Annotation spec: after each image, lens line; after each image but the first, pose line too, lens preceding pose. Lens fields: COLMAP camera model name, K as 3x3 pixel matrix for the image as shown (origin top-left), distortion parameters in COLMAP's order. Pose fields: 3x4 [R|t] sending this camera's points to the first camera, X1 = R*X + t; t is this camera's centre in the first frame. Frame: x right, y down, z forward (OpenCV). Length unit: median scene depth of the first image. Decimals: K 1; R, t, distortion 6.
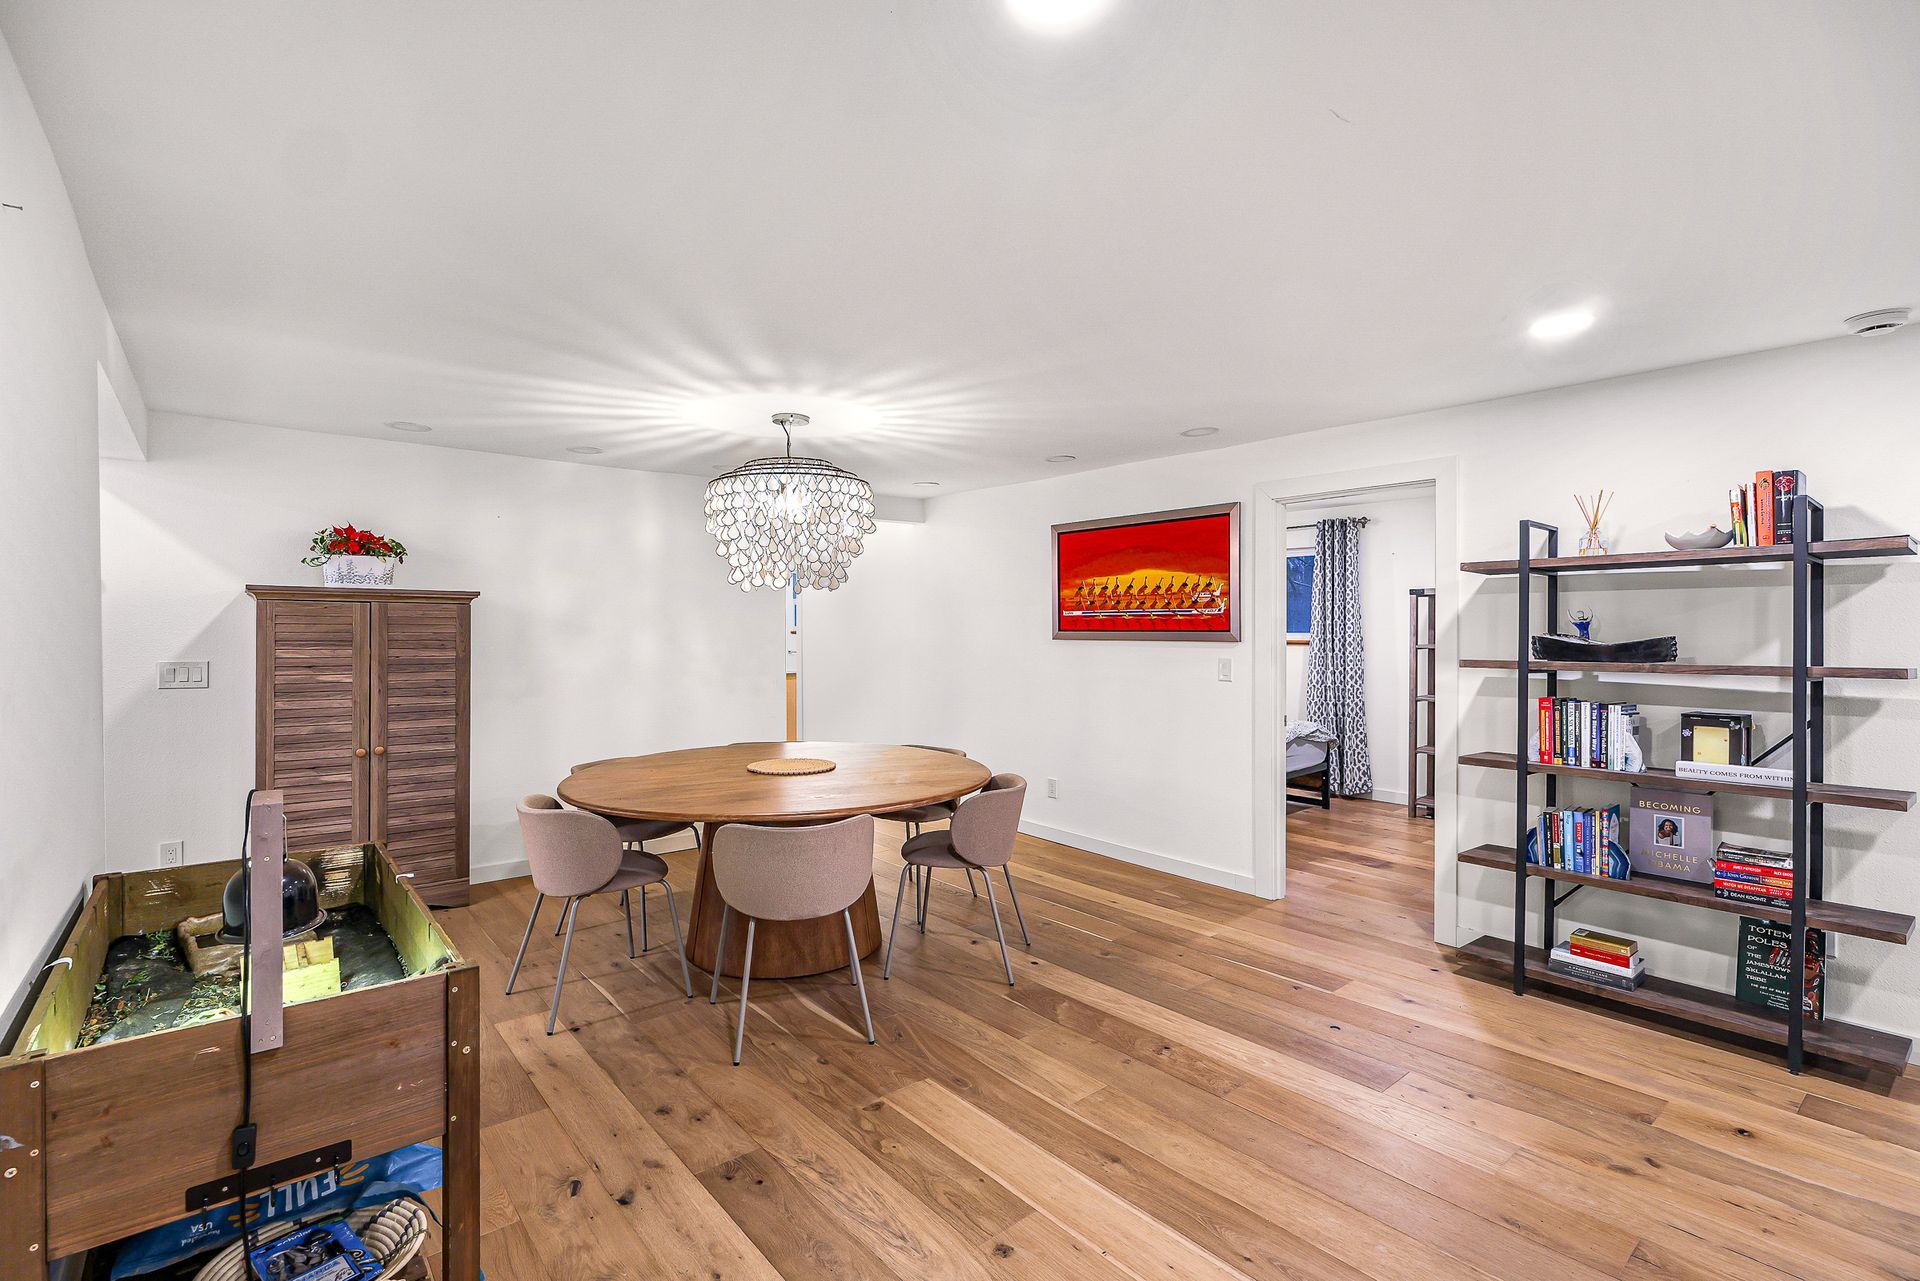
lens RADIAL K [[853.9, 0, 976.5], [0, 853.9, 636.2], [0, 0, 1]] dist [0.004336, 0.000226]
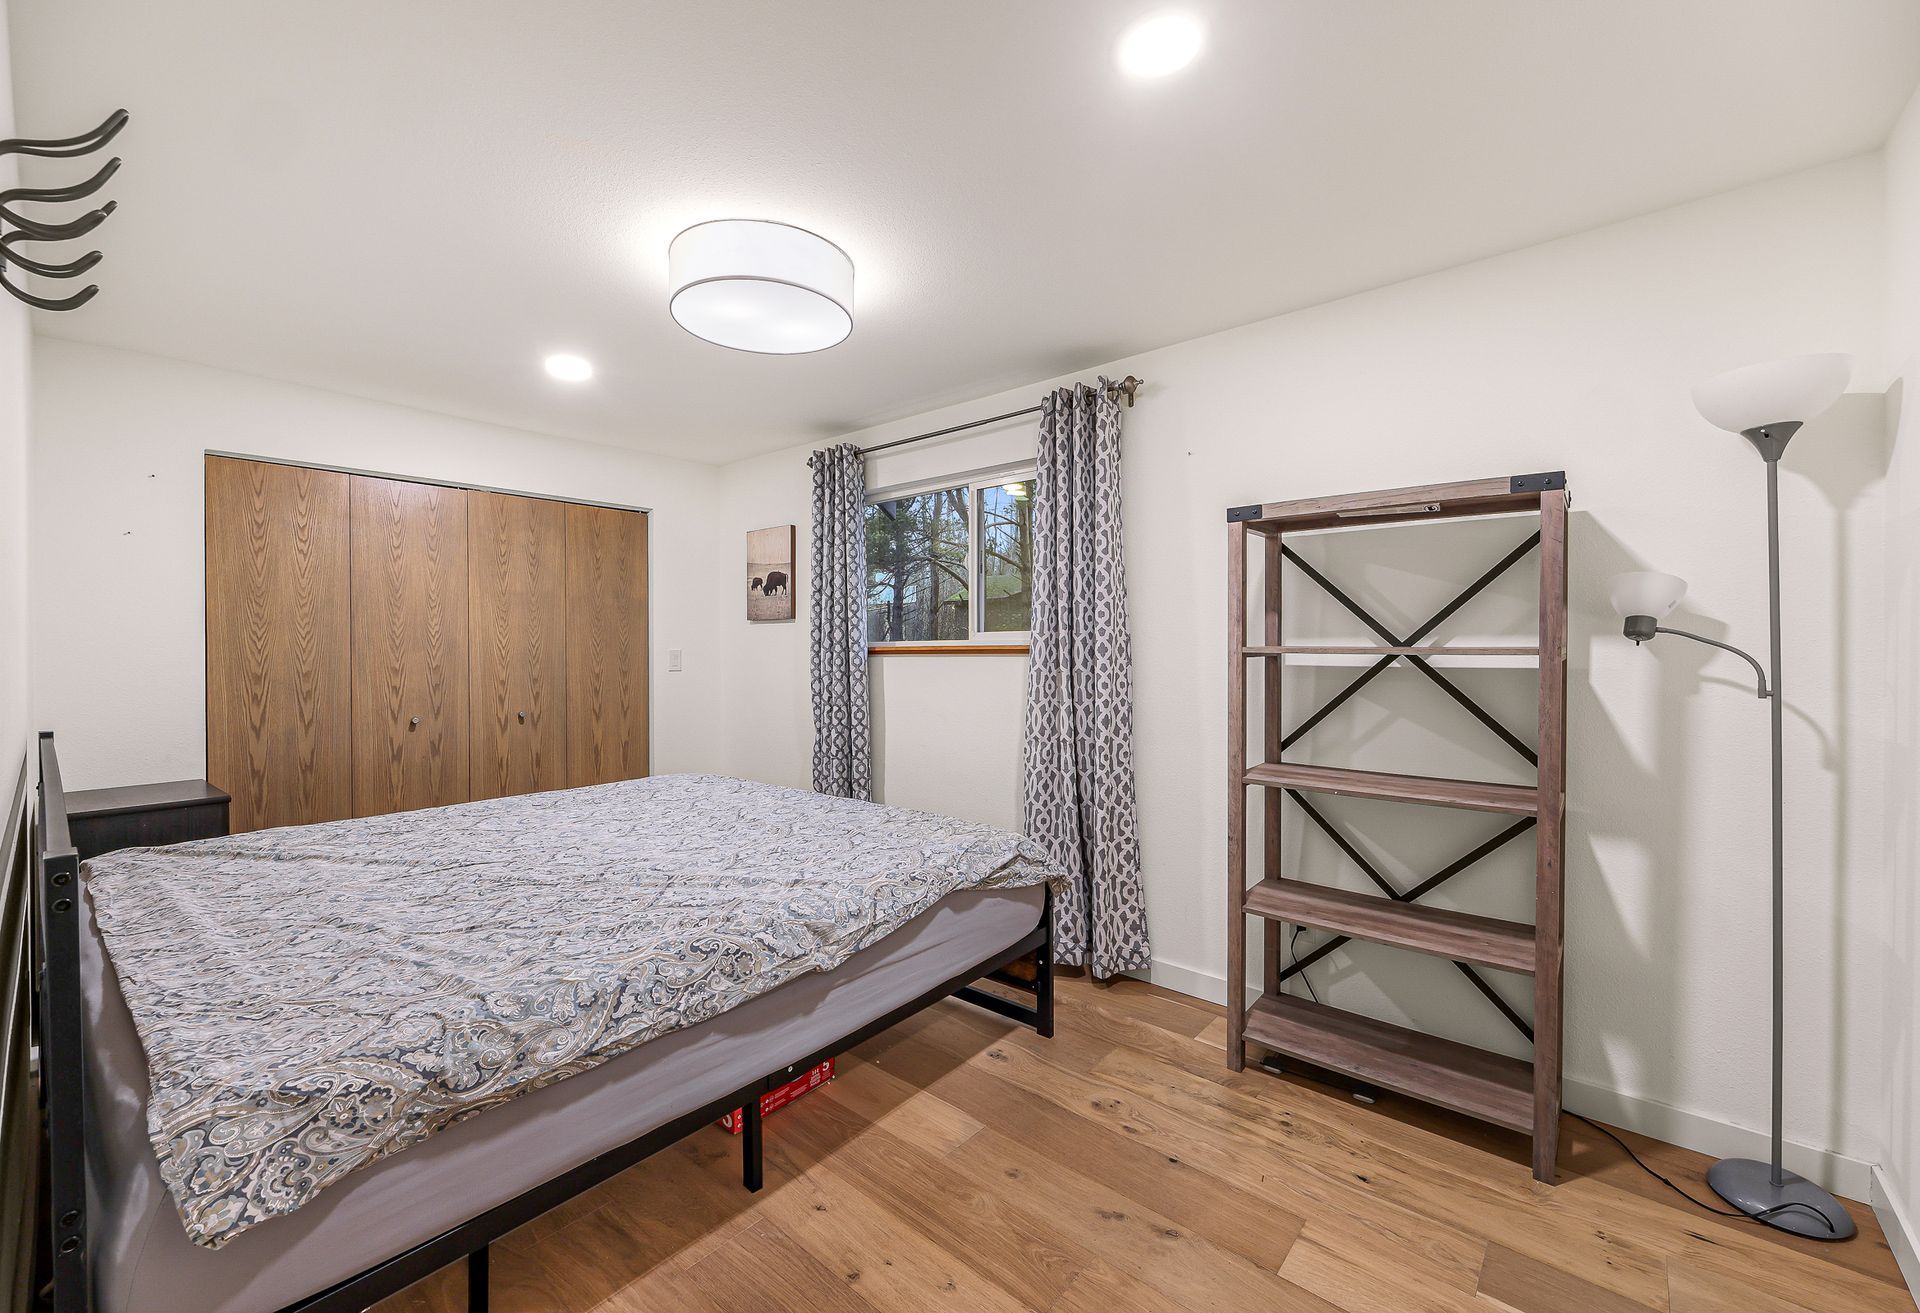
lens RADIAL K [[757.0, 0, 960.0], [0, 757.0, 660.2], [0, 0, 1]] dist [-0.002132, -0.000020]
pose [[0.986683, -0.001580, 0.162647, 0.291127], [0.003434, 0.999932, -0.011120, 0.019218], [-0.162619, 0.011530, 0.986622, 0.602945]]
